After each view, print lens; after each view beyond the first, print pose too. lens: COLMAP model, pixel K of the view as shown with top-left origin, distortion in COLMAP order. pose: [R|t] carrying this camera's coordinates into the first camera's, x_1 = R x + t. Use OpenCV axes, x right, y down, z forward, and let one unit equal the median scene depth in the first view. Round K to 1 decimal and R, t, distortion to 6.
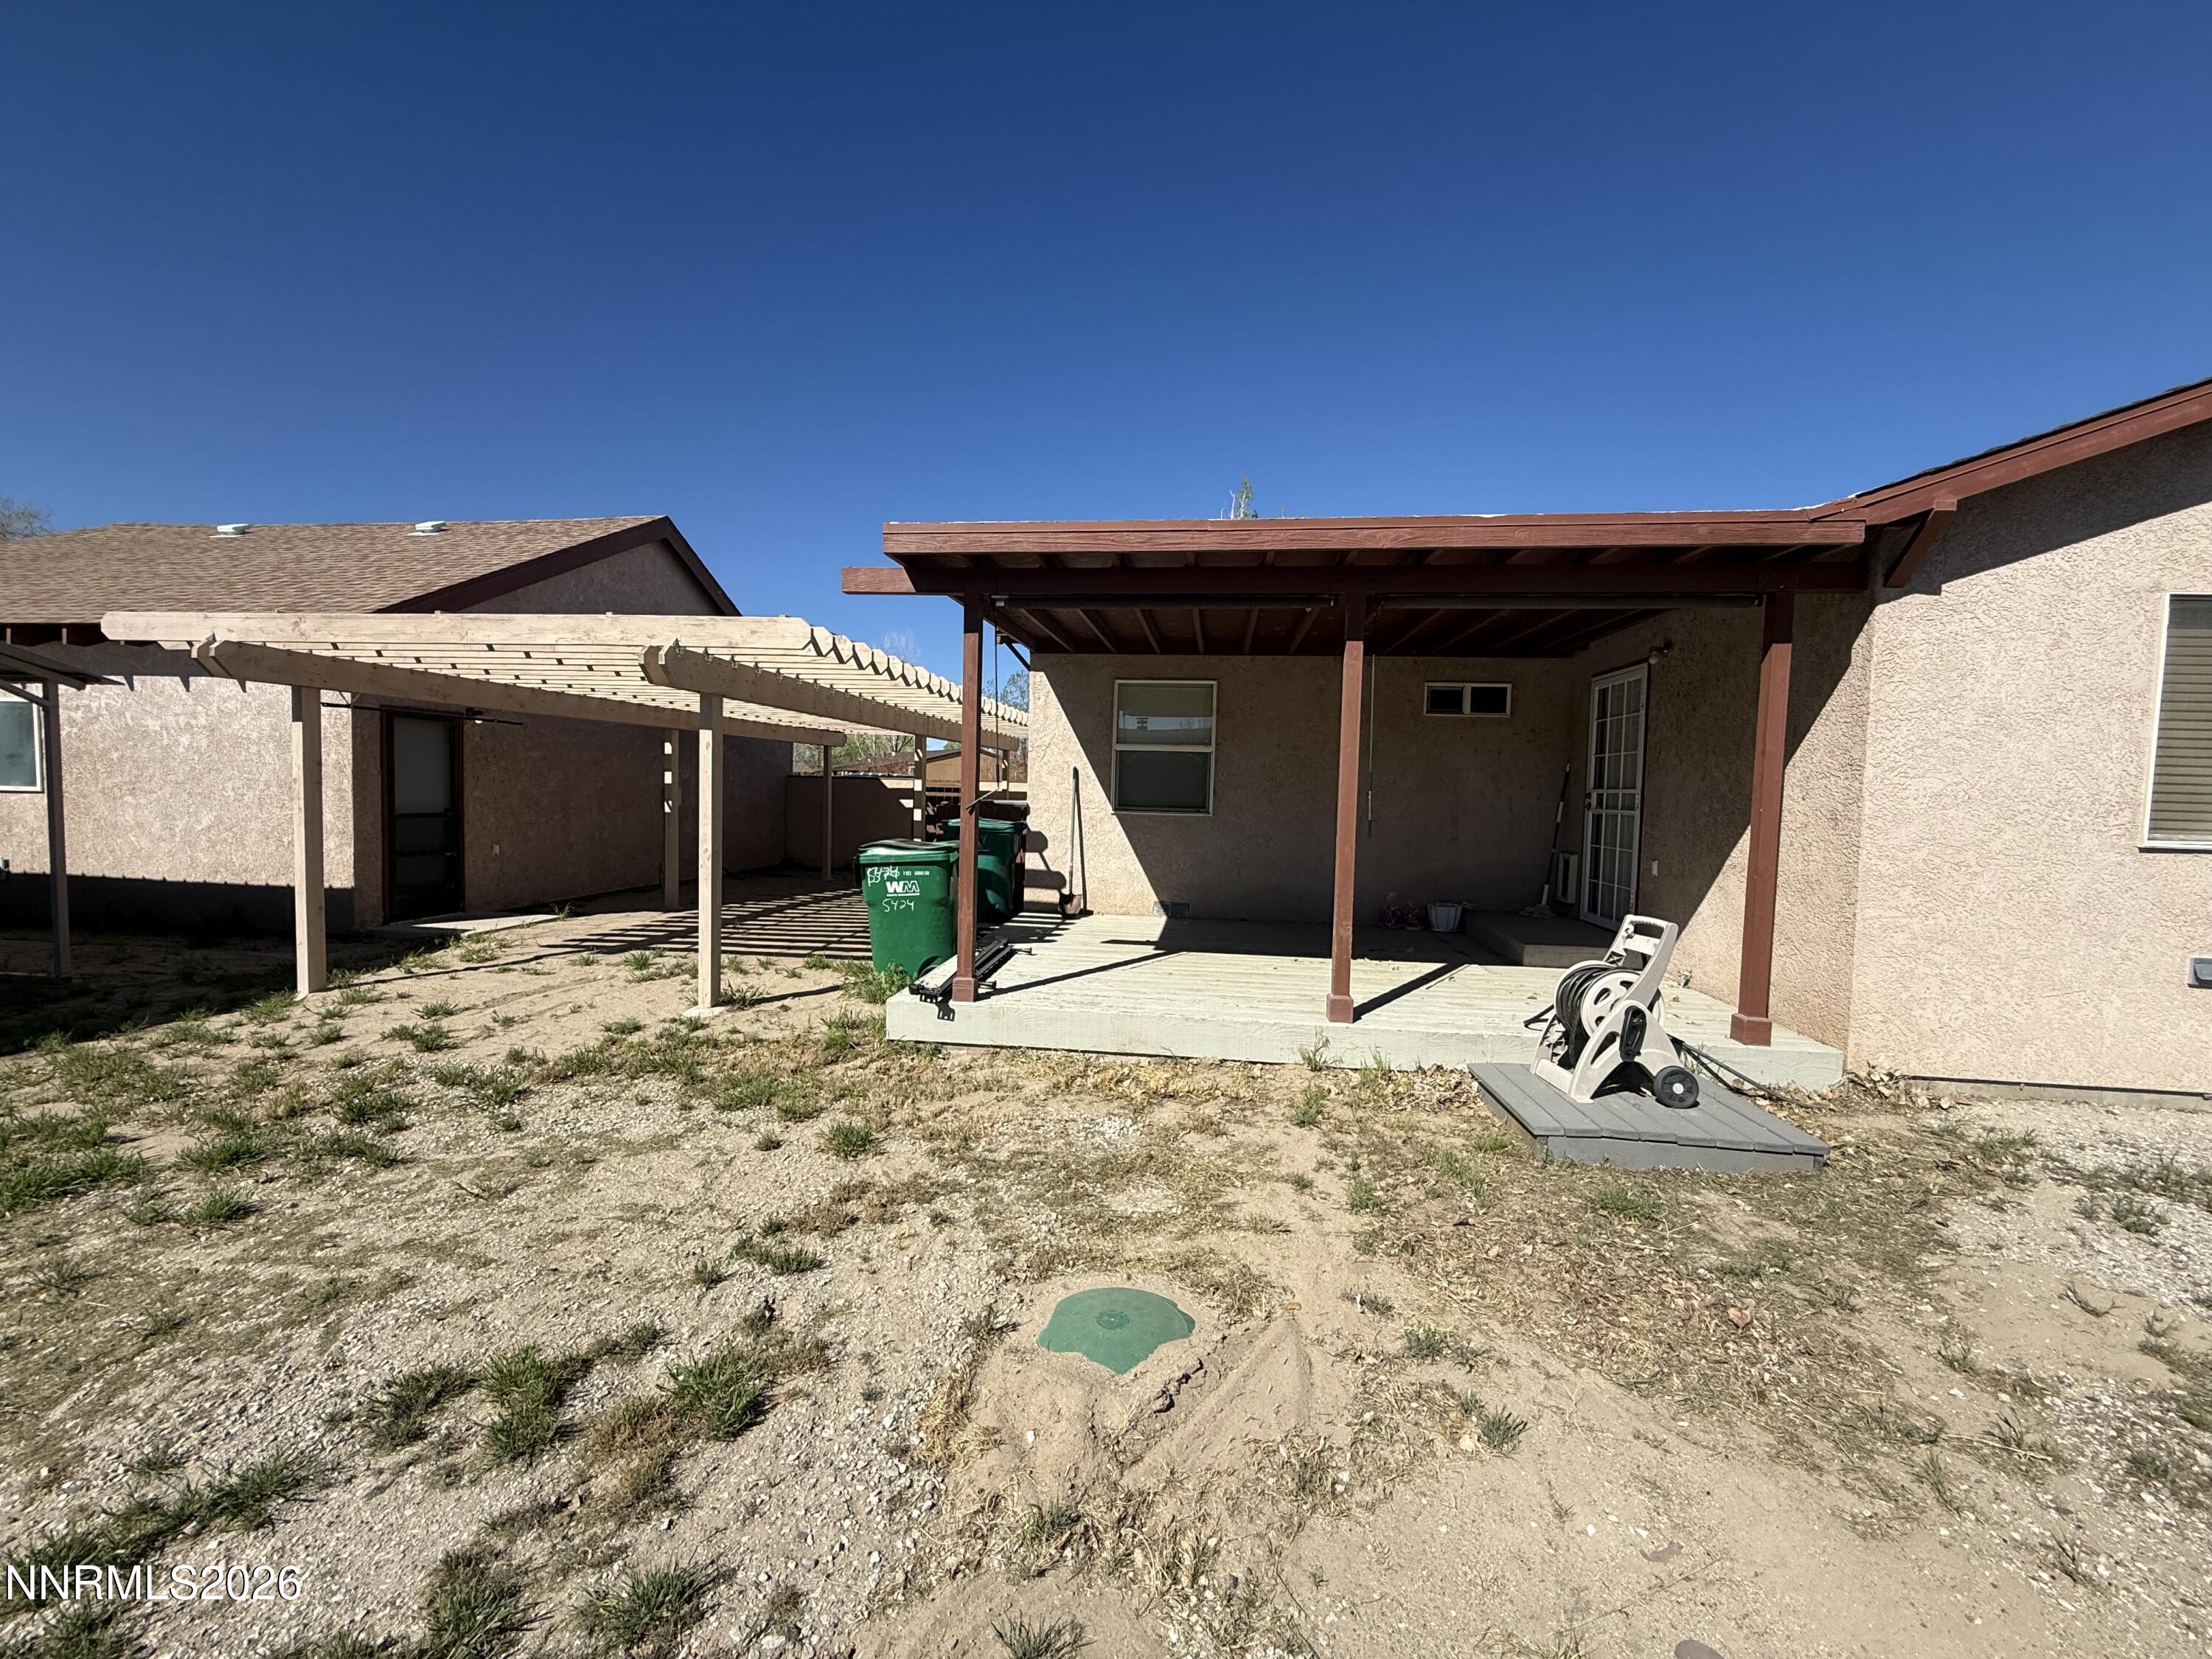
lens RADIAL K [[878.9, 0, 1103.0], [0, 878.9, 827.7], [0, 0, 1]] dist [0.001173, -0.000327]
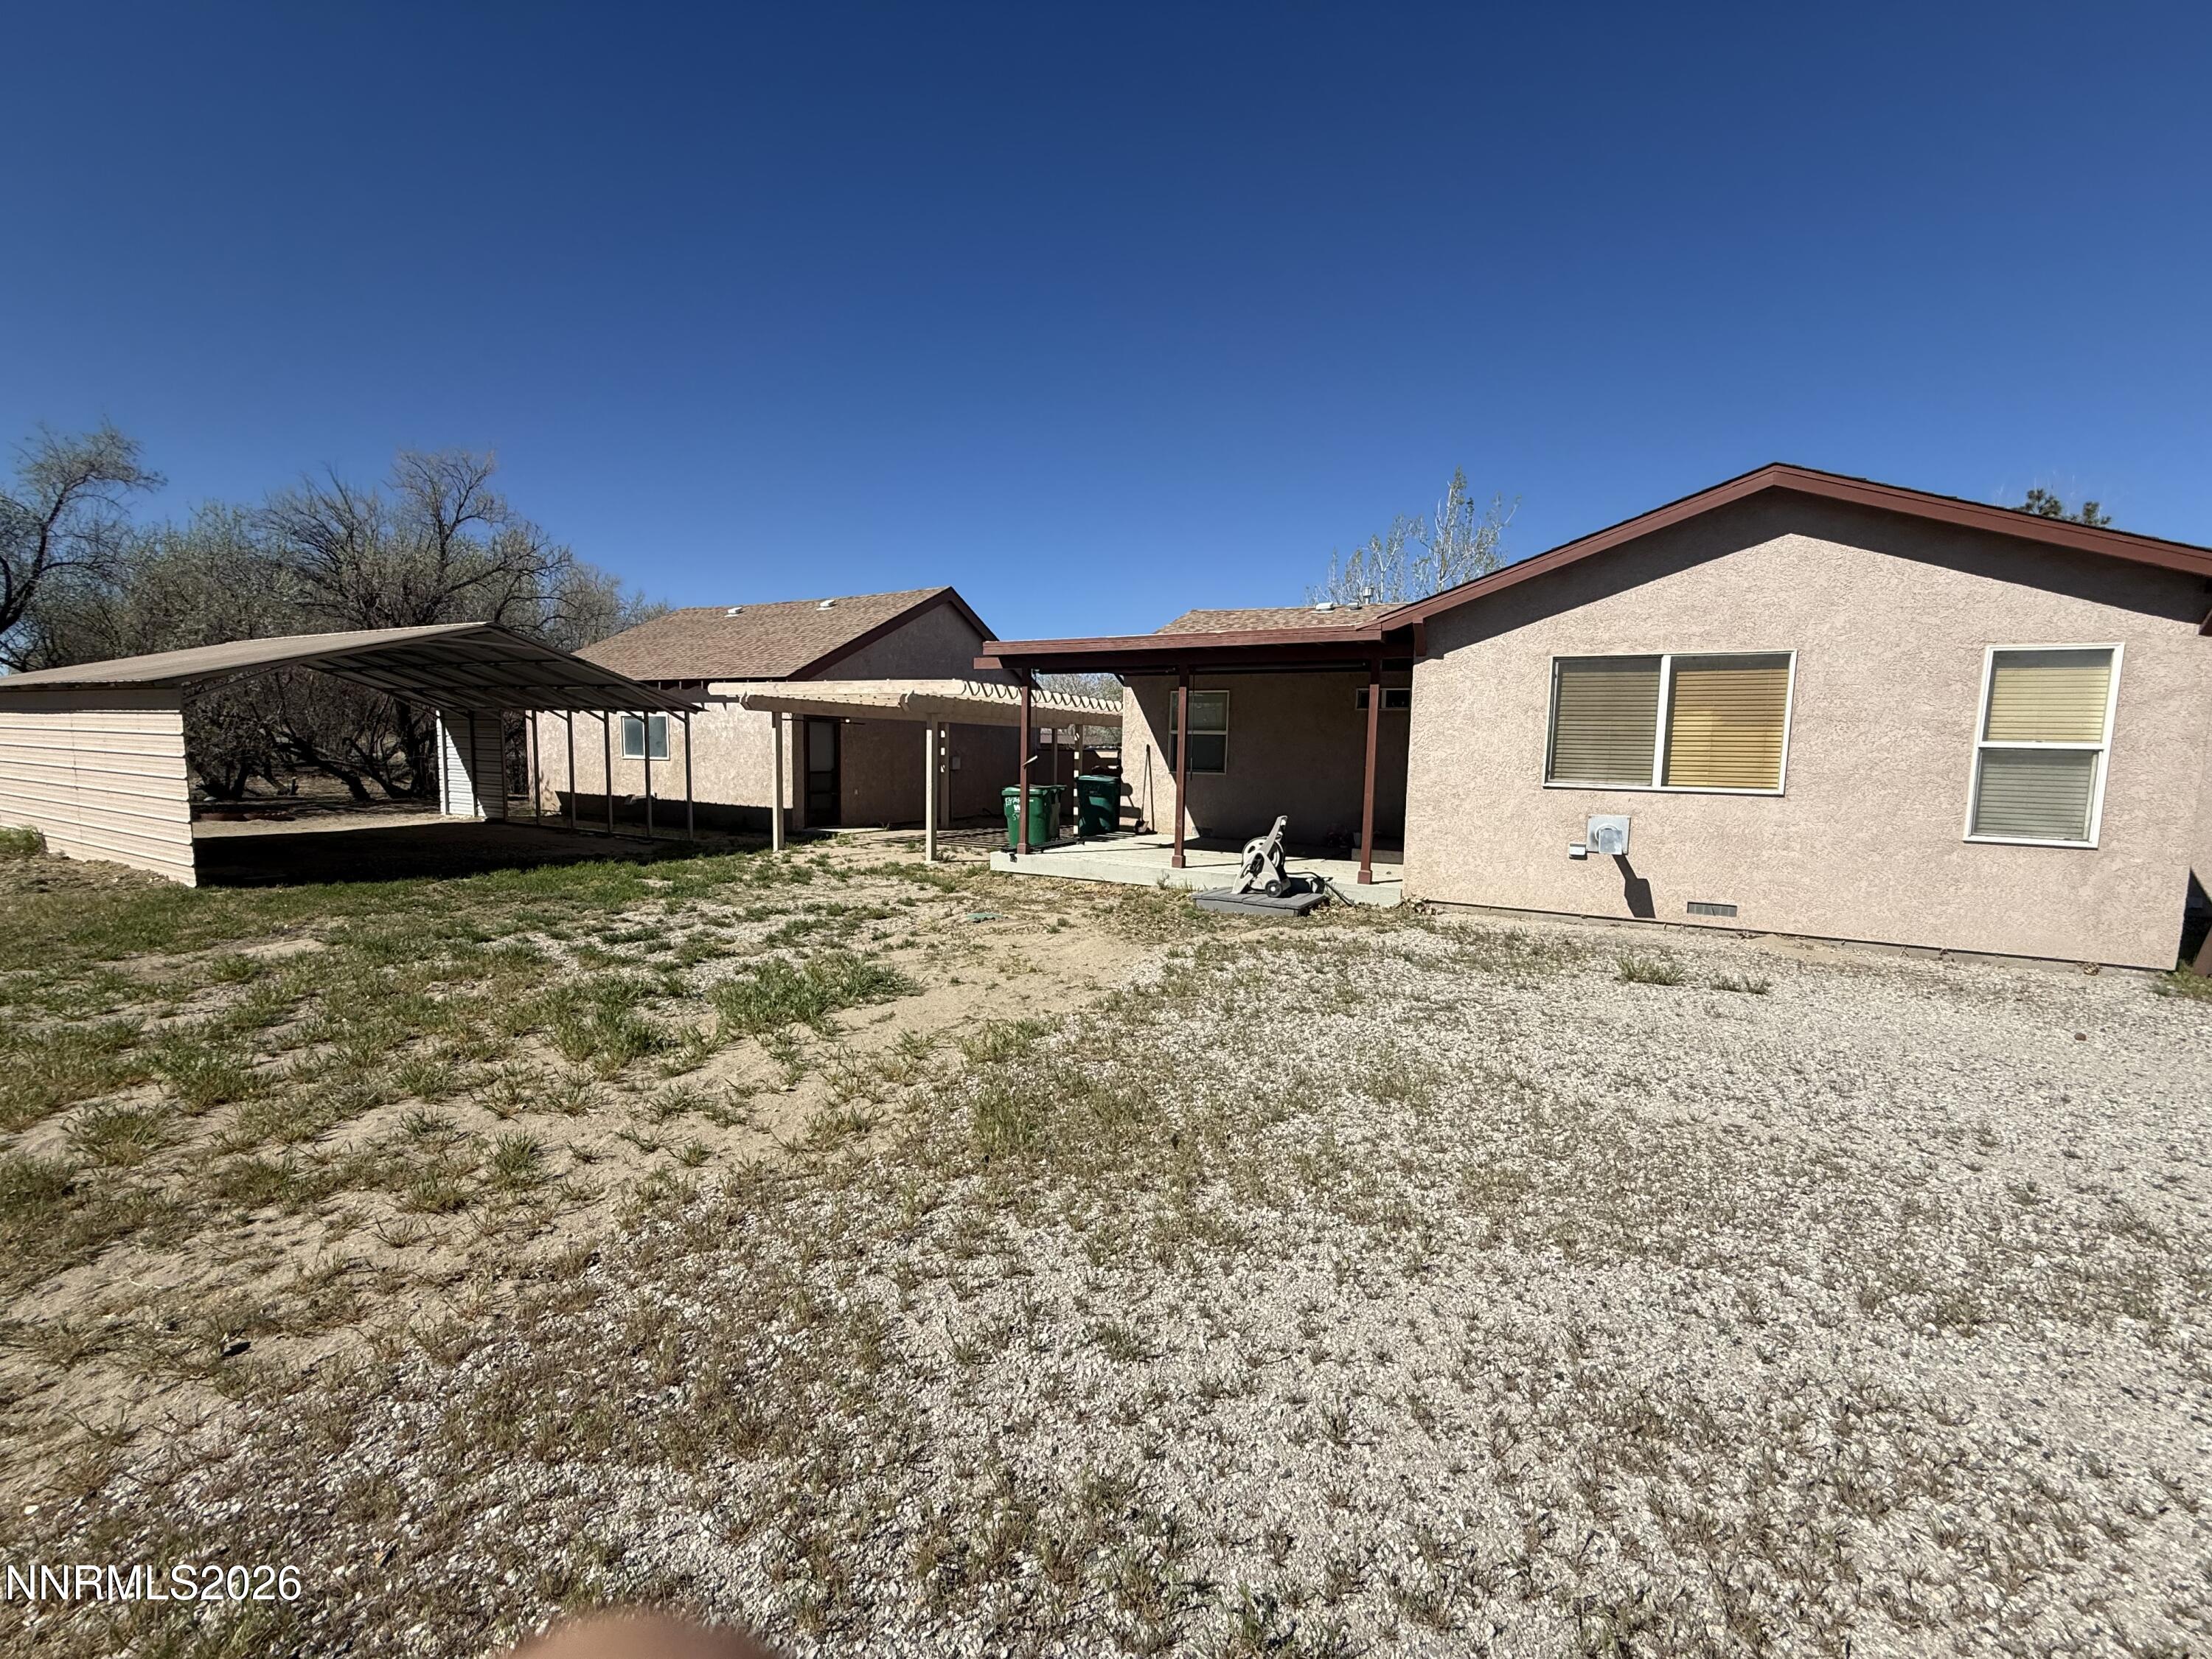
lens RADIAL K [[878.9, 0, 1106.0], [0, 878.9, 824.7], [0, 0, 1]] dist [0.001173, -0.000327]
pose [[0.937844, 0.024227, -0.346210, 0.684492], [-0.013306, 0.999337, 0.033889, 0.039700], [0.346802, -0.027176, 0.937545, -0.845125]]
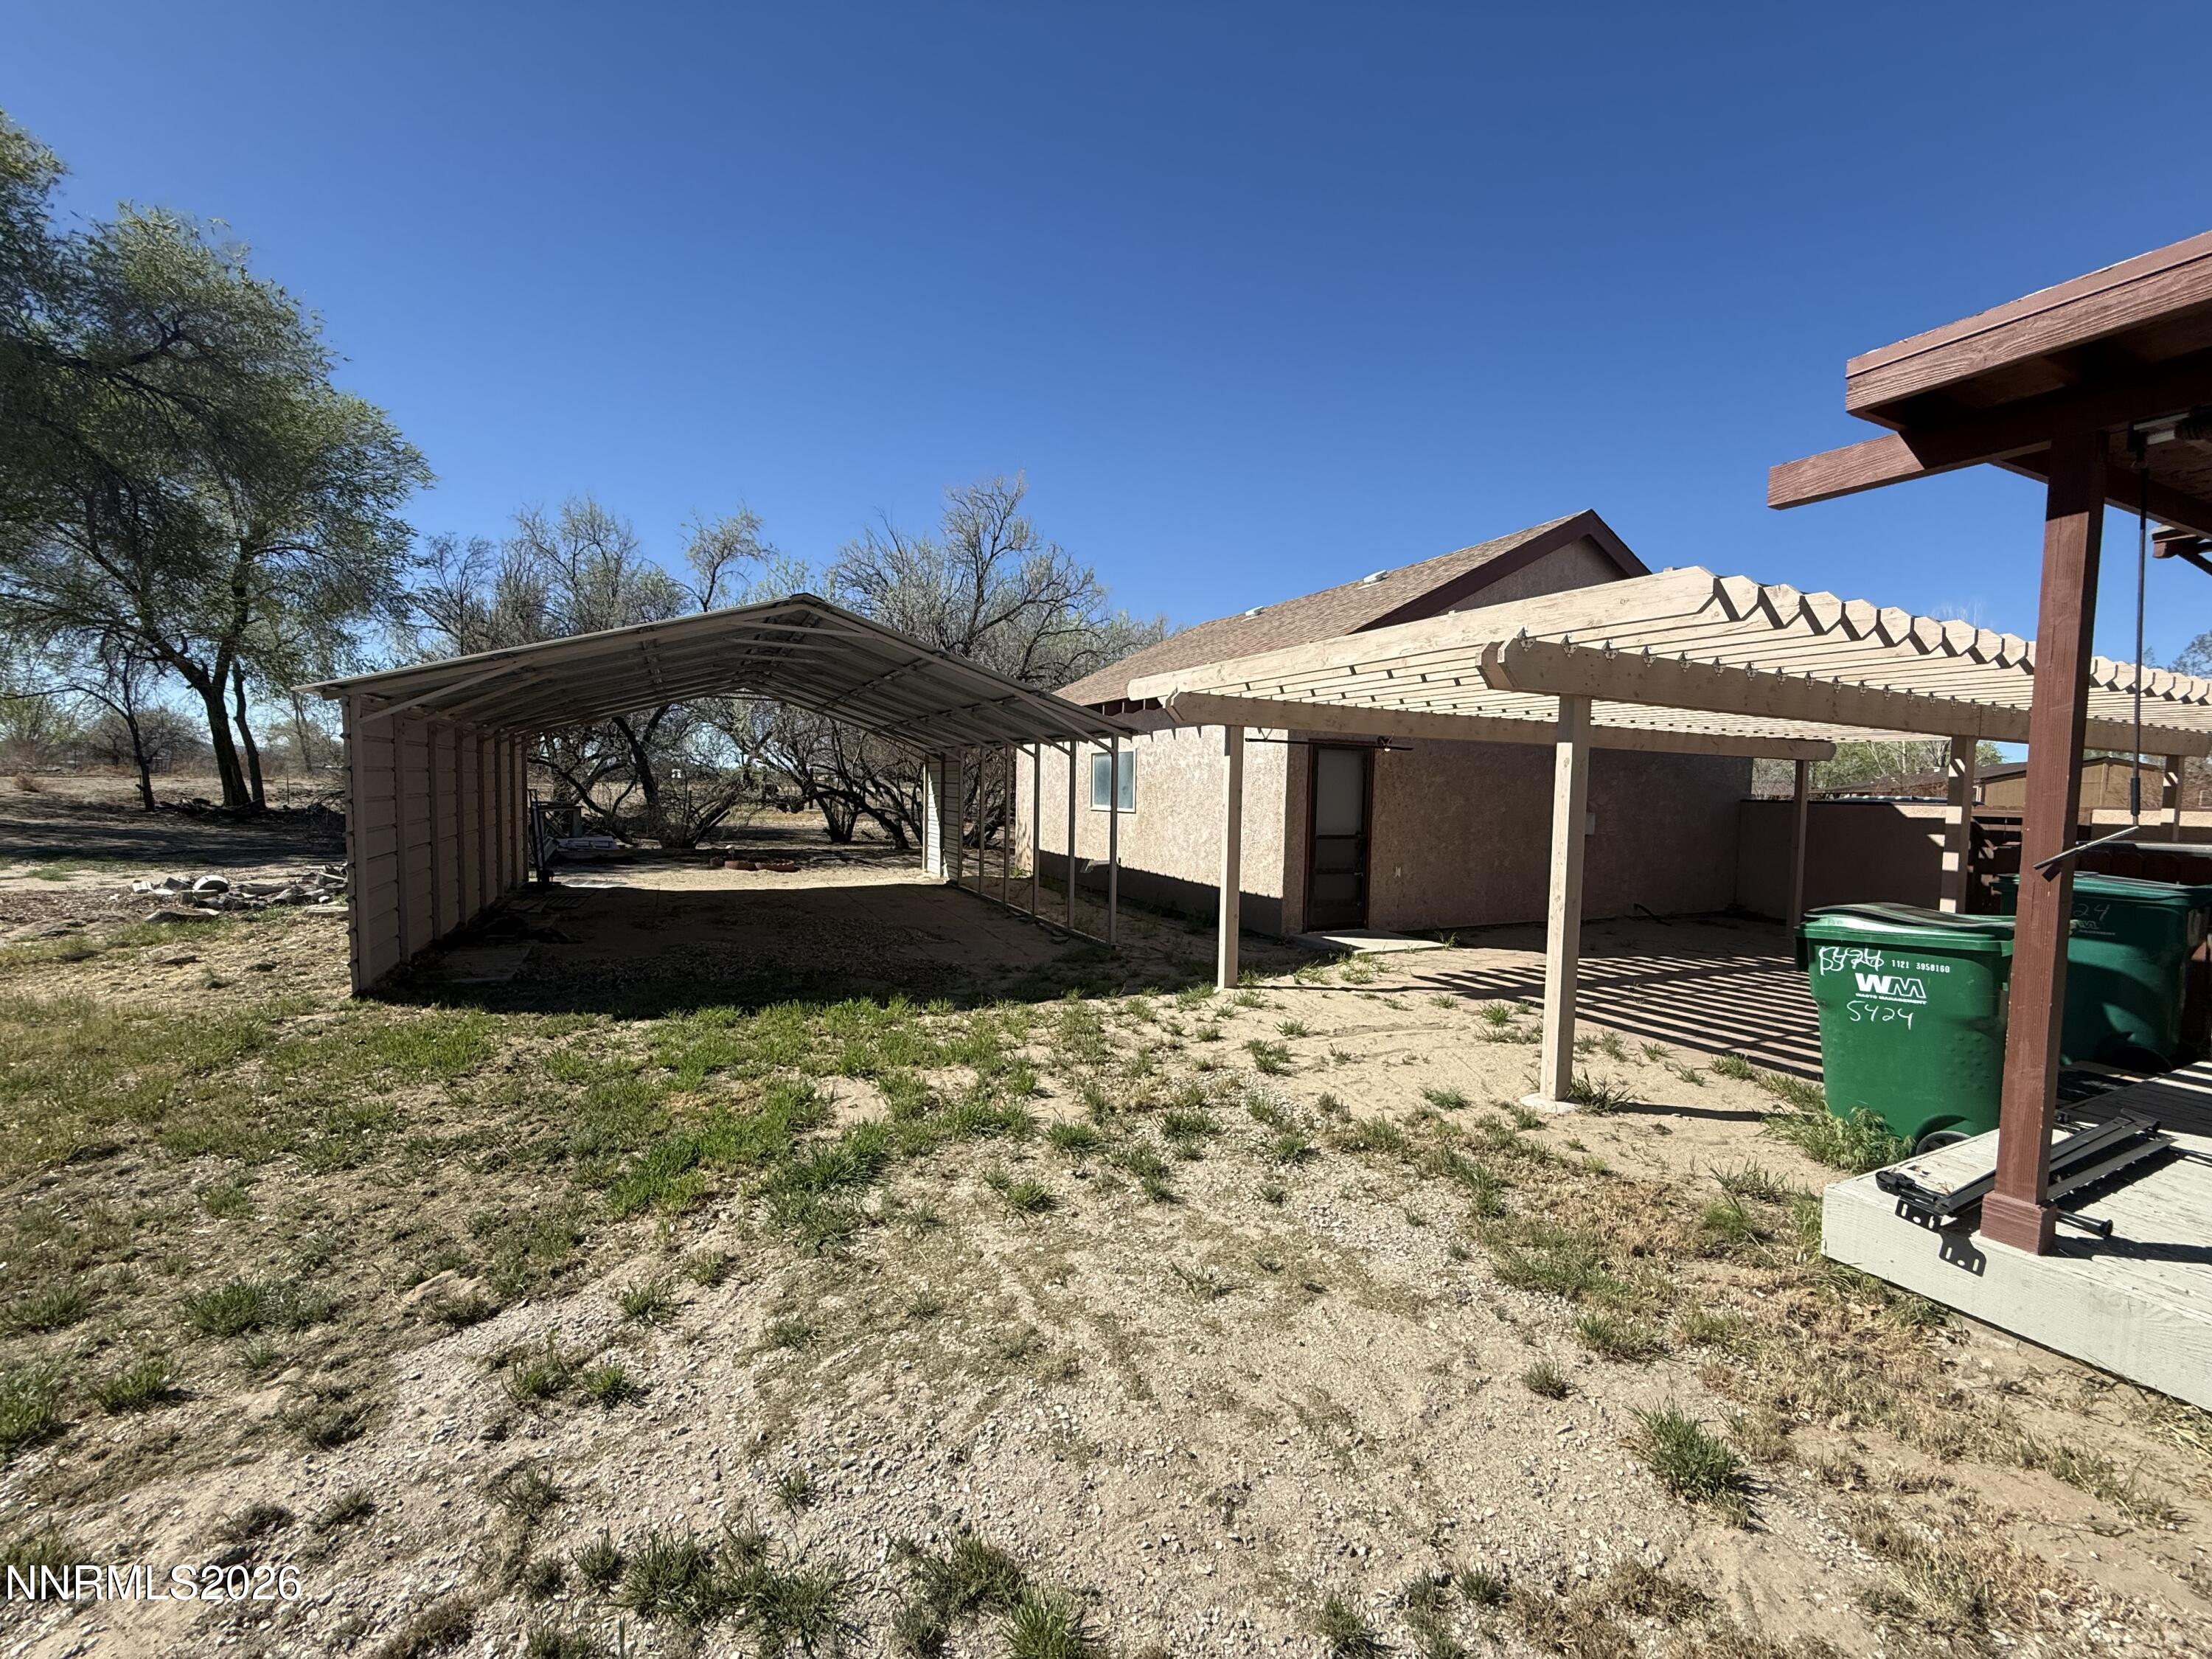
lens RADIAL K [[878.9, 0, 1102.1], [0, 878.9, 831.1], [0, 0, 1]] dist [0.001173, -0.000327]
pose [[0.544880, 0.027070, -0.838077, -0.021684], [-0.046592, 0.998912, 0.001973, -0.015334], [0.837219, 0.037973, 0.545548, 0.235201]]
